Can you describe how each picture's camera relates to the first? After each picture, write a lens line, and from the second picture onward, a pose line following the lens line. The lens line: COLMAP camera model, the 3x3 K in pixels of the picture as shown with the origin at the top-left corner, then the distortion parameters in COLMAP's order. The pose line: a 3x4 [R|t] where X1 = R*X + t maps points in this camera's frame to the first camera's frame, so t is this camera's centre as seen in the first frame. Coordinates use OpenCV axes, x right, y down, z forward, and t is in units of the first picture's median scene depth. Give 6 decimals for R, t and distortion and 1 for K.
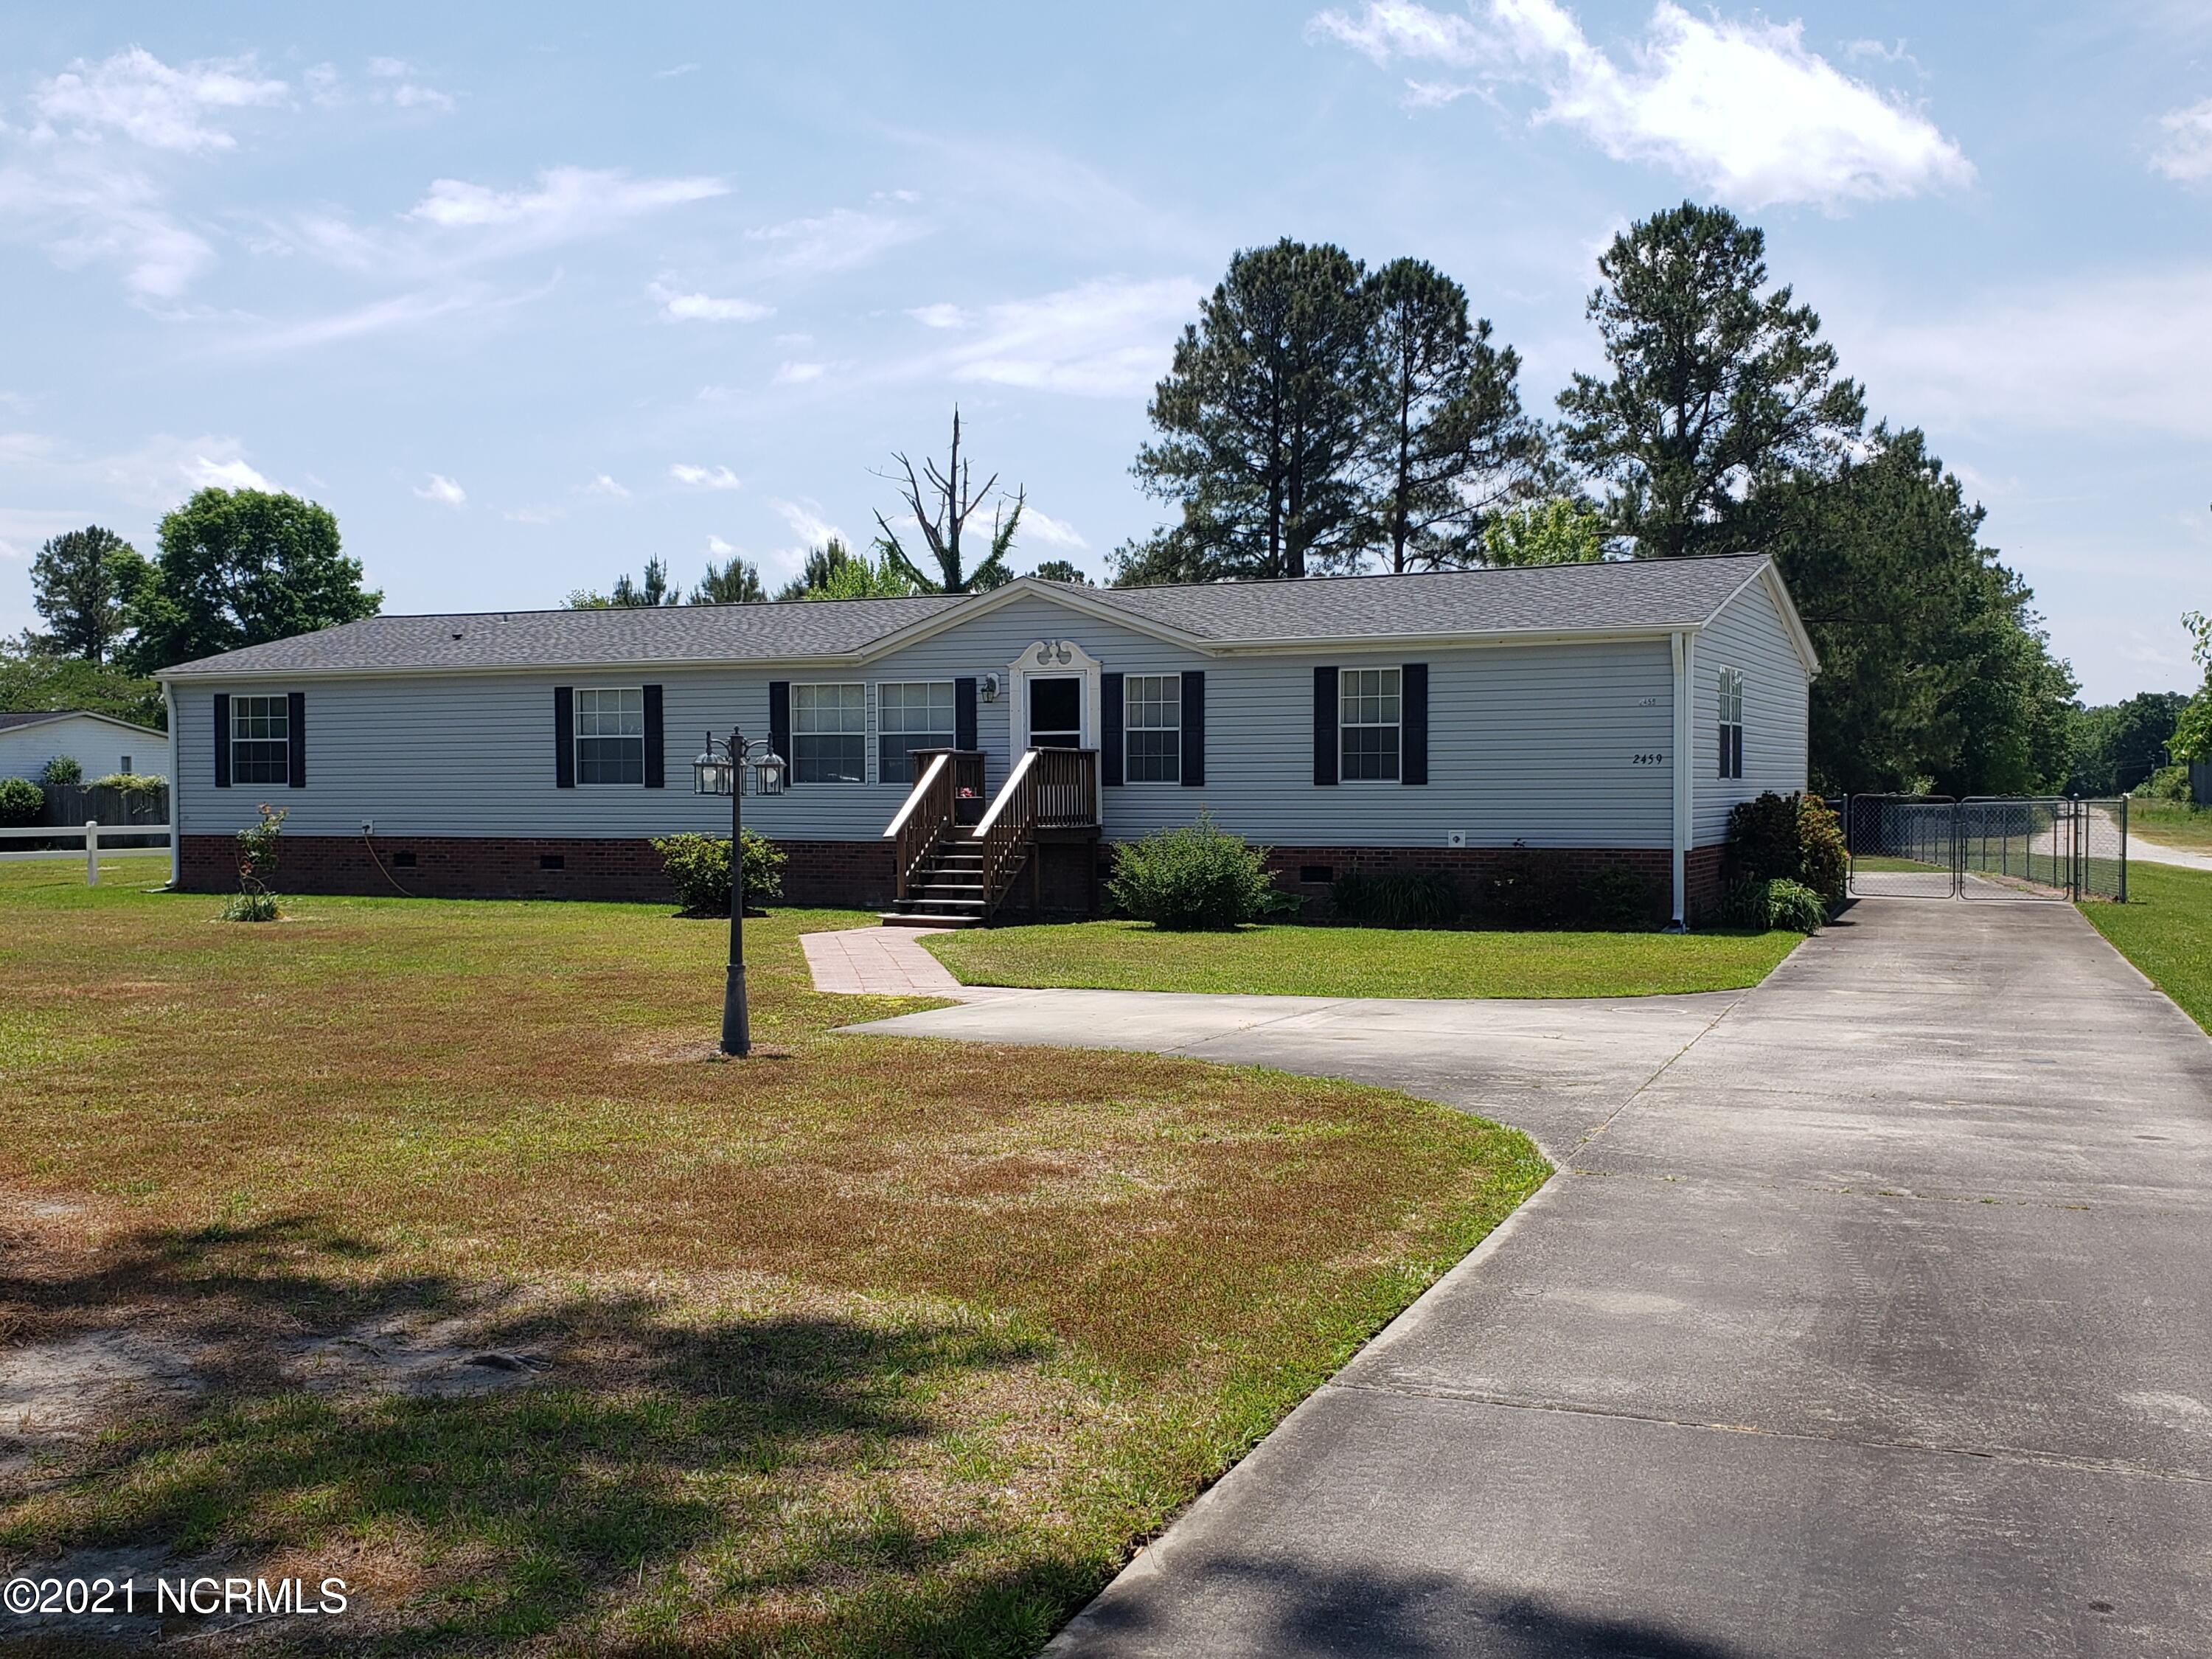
lens RADIAL K [[1696.0, 0, 1108.7], [0, 1696.0, 829.4], [0, 0, 1]] dist [0.015395, -0.010292]
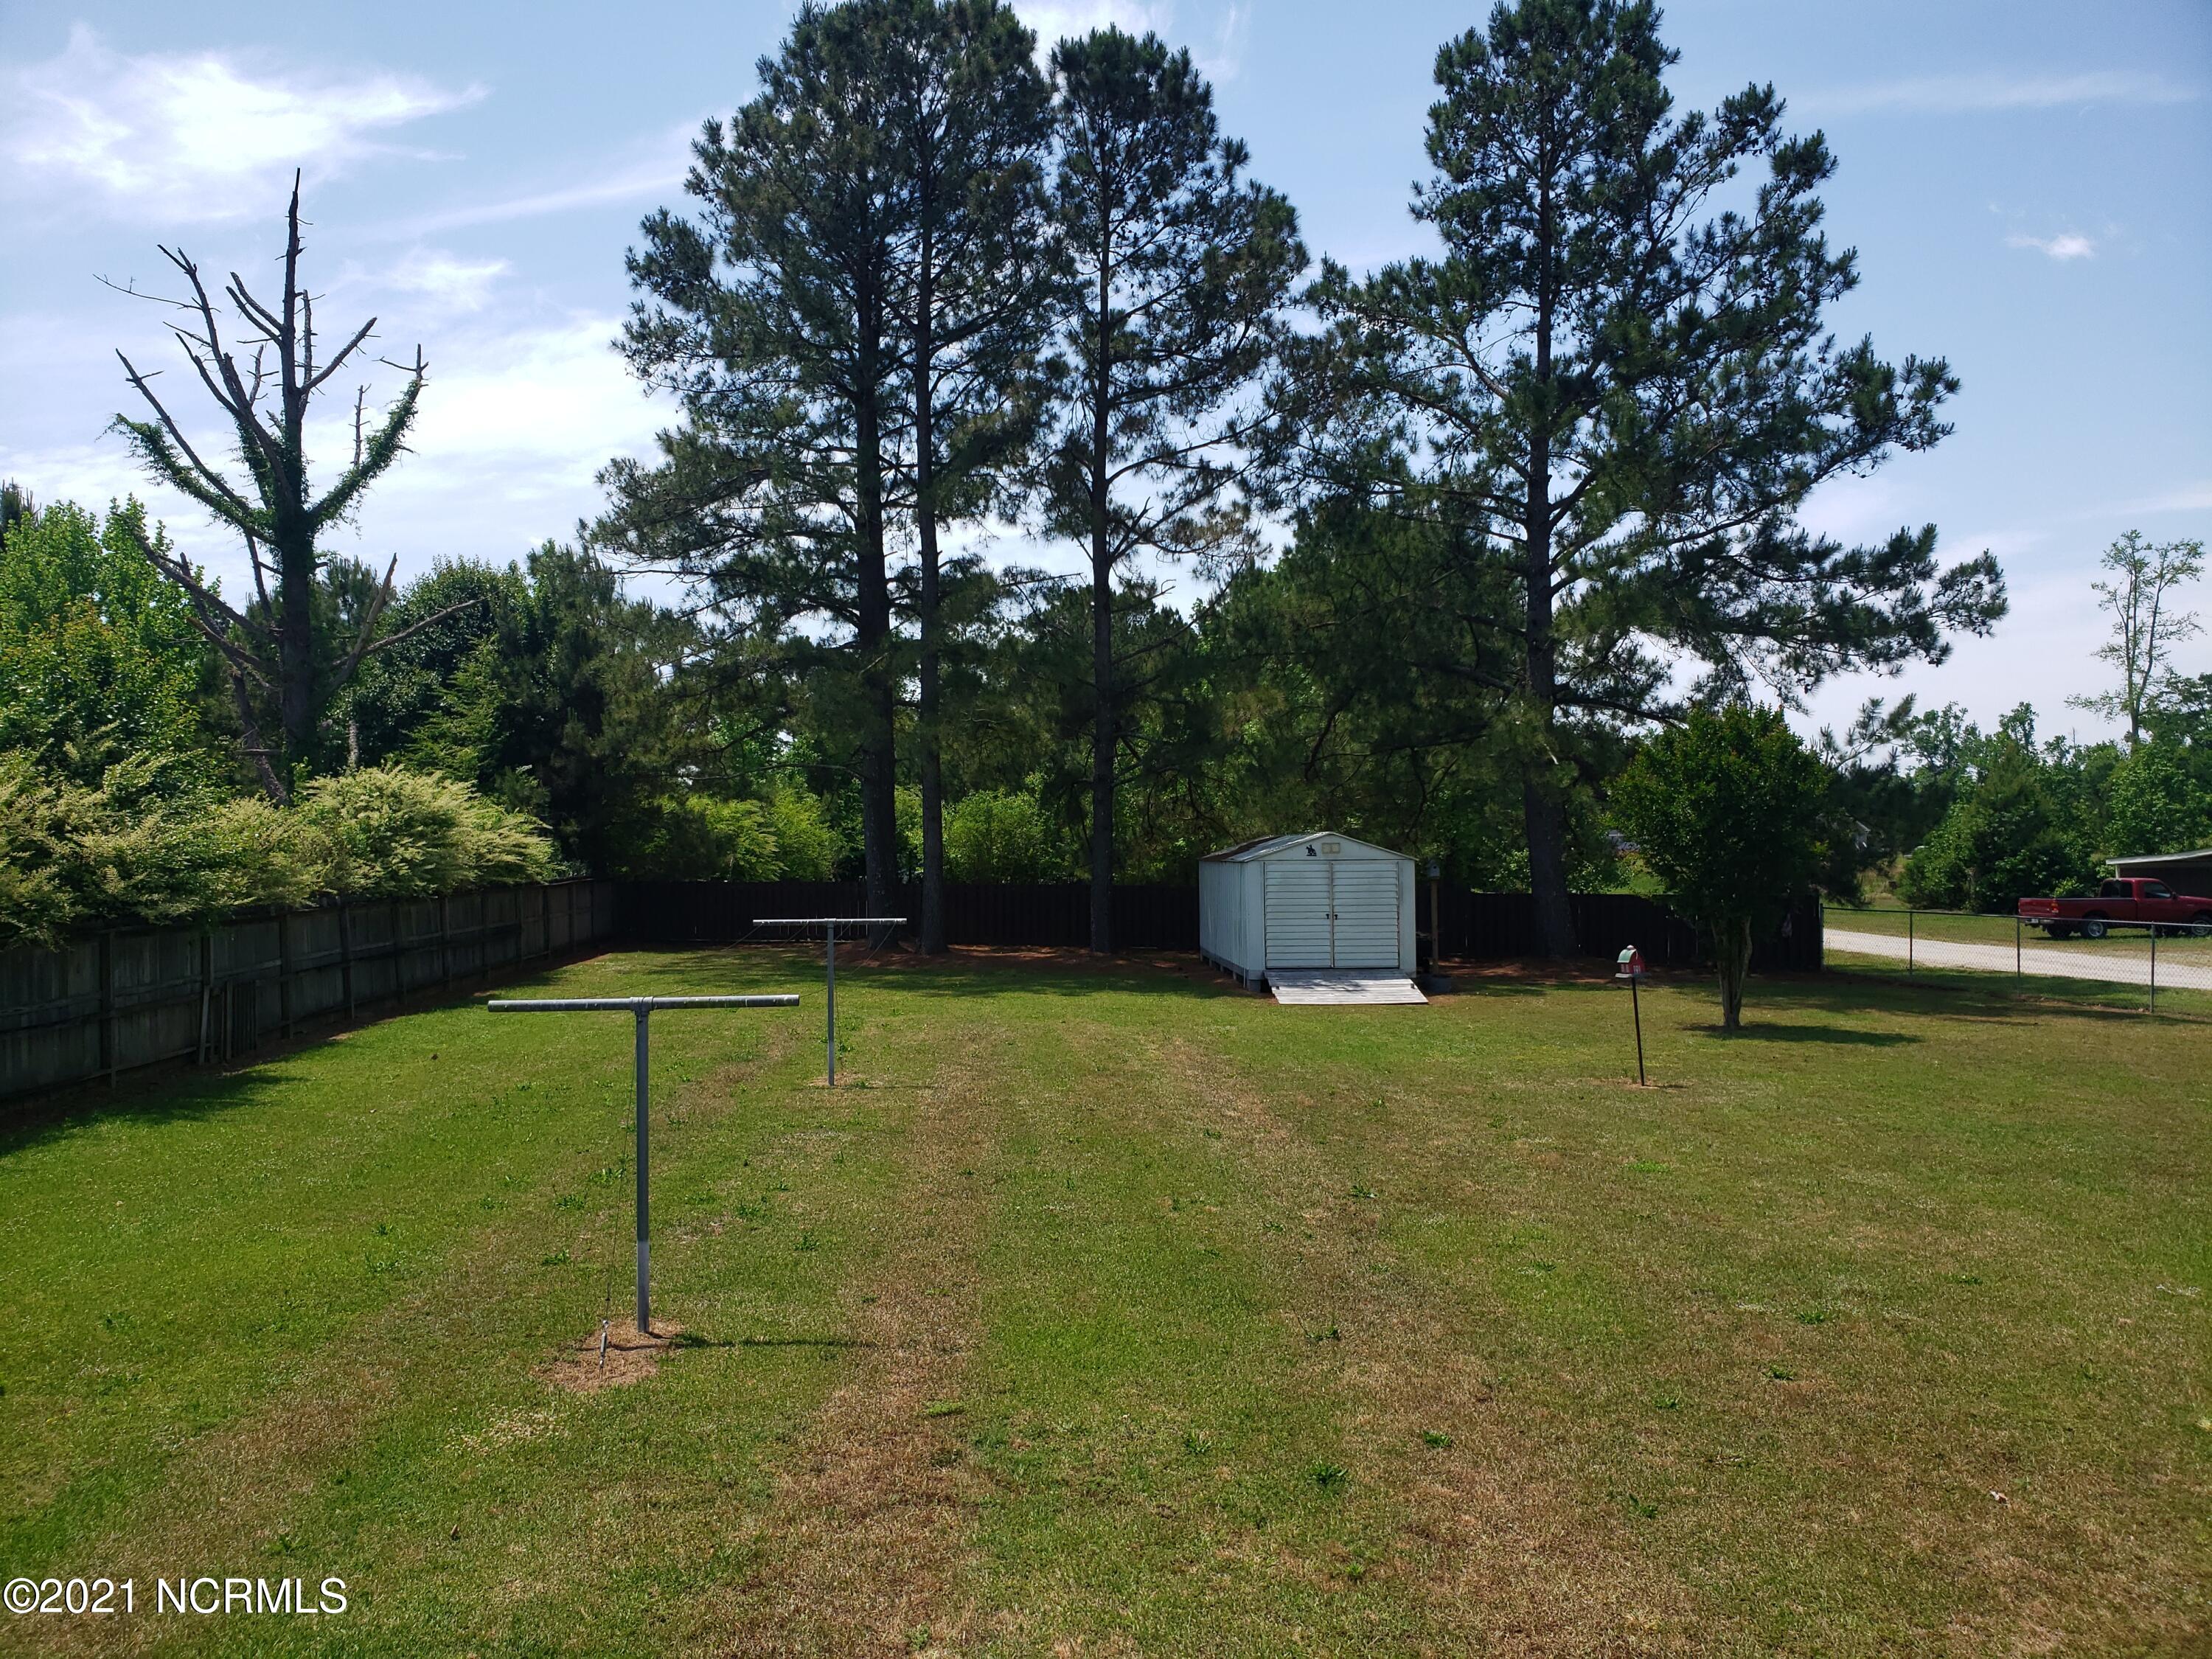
lens RADIAL K [[1696.0, 0, 1102.2], [0, 1696.0, 836.3], [0, 0, 1]] dist [0.015395, -0.010292]
pose [[0.930014, -0.002964, 0.367512, -0.050801], [0.005024, 0.999977, -0.004649, -0.038009], [-0.367489, 0.006170, 0.930007, 0.407362]]
